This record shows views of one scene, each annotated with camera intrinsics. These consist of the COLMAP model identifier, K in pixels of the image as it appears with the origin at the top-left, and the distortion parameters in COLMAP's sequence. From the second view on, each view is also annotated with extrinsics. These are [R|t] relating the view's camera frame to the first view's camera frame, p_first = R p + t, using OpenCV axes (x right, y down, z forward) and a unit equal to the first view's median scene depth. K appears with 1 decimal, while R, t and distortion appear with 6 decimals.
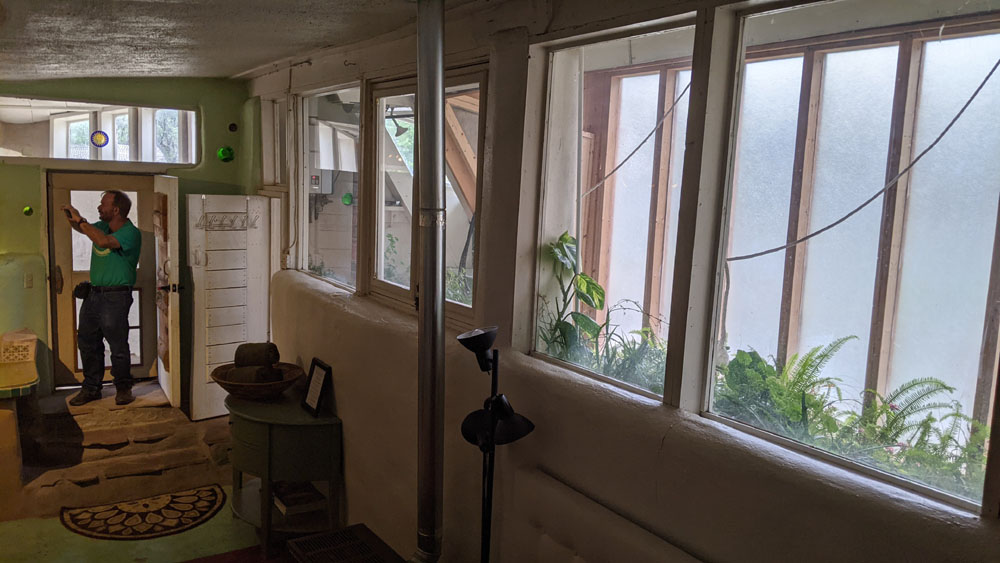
lens RADIAL K [[797.3, 0, 494.7], [0, 797.3, 286.5], [0, 0, 1]] dist [0.090433, -0.177917]
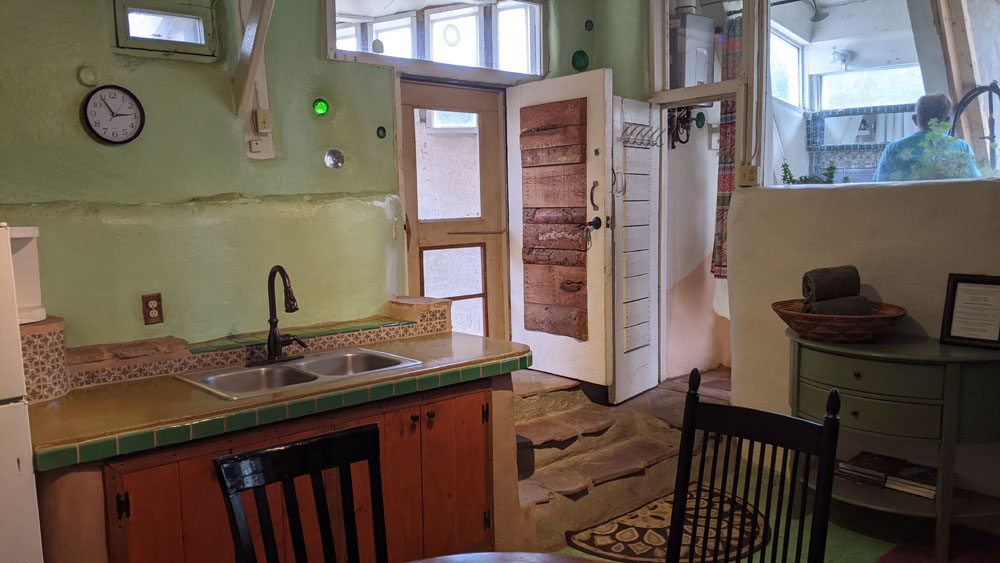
lens RADIAL K [[797.3, 0, 494.7], [0, 797.3, 286.5], [0, 0, 1]] dist [0.090433, -0.177917]
pose [[0.985258, -0.077430, 0.152547, -0.632969], [0.082893, 0.996114, -0.029773, 0.076205], [-0.149649, 0.041979, 0.987848, 0.304024]]
